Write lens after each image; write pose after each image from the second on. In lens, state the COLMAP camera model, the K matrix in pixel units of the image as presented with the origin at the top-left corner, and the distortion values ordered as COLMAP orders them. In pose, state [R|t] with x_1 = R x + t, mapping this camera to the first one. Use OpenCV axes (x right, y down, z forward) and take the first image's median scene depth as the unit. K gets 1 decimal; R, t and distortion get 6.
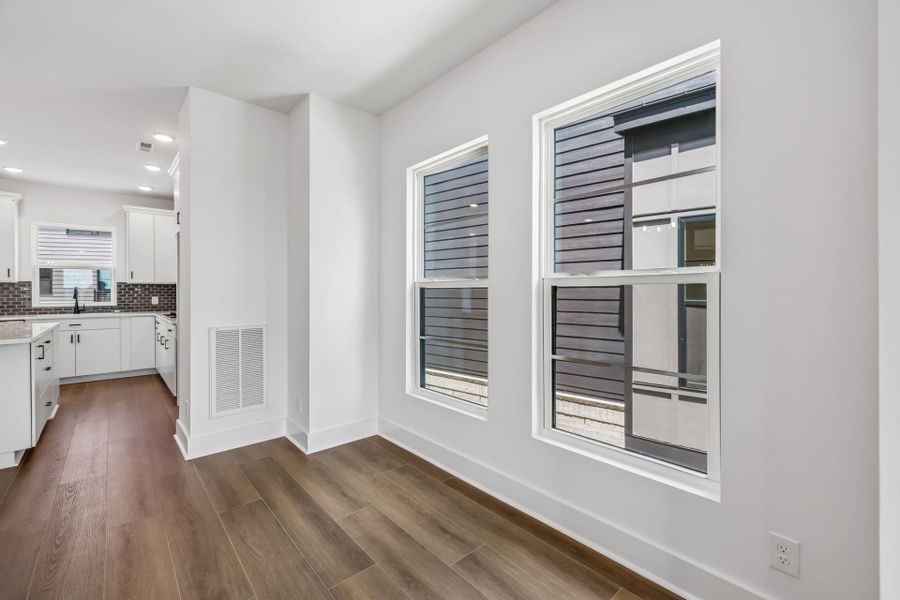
lens RADIAL K [[381.2, 0, 444.1], [0, 381.2, 293.3], [0, 0, 1]] dist [0.002027, 0.002546]
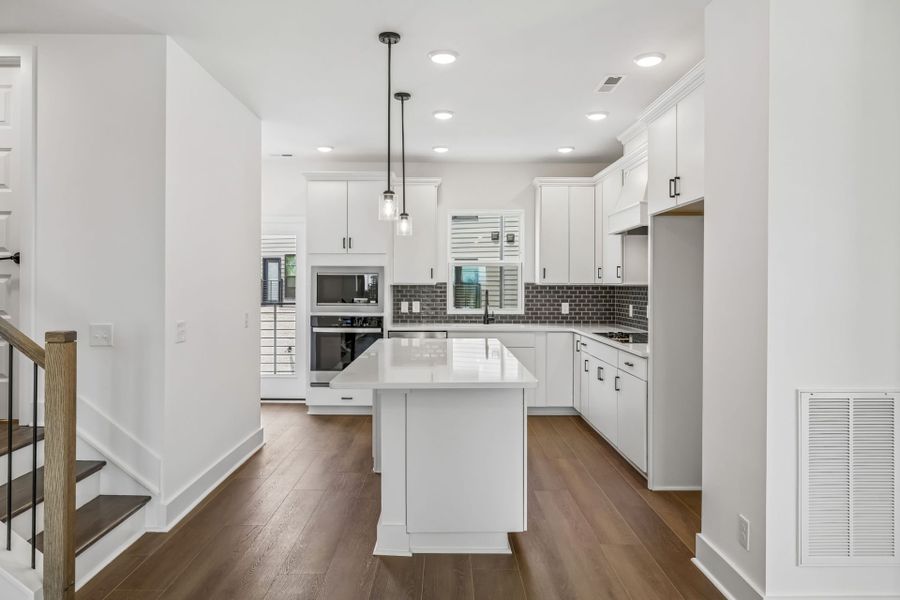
lens RADIAL K [[589.6, 0, 440.5], [0, 589.6, 285.0], [0, 0, 1]] dist [-0.011873, 0.010309]
pose [[0.749192, 0.006249, -0.662324, -0.415711], [-0.006907, 0.999975, 0.001621, -0.047596], [0.662317, 0.003360, 0.749216, 0.071150]]
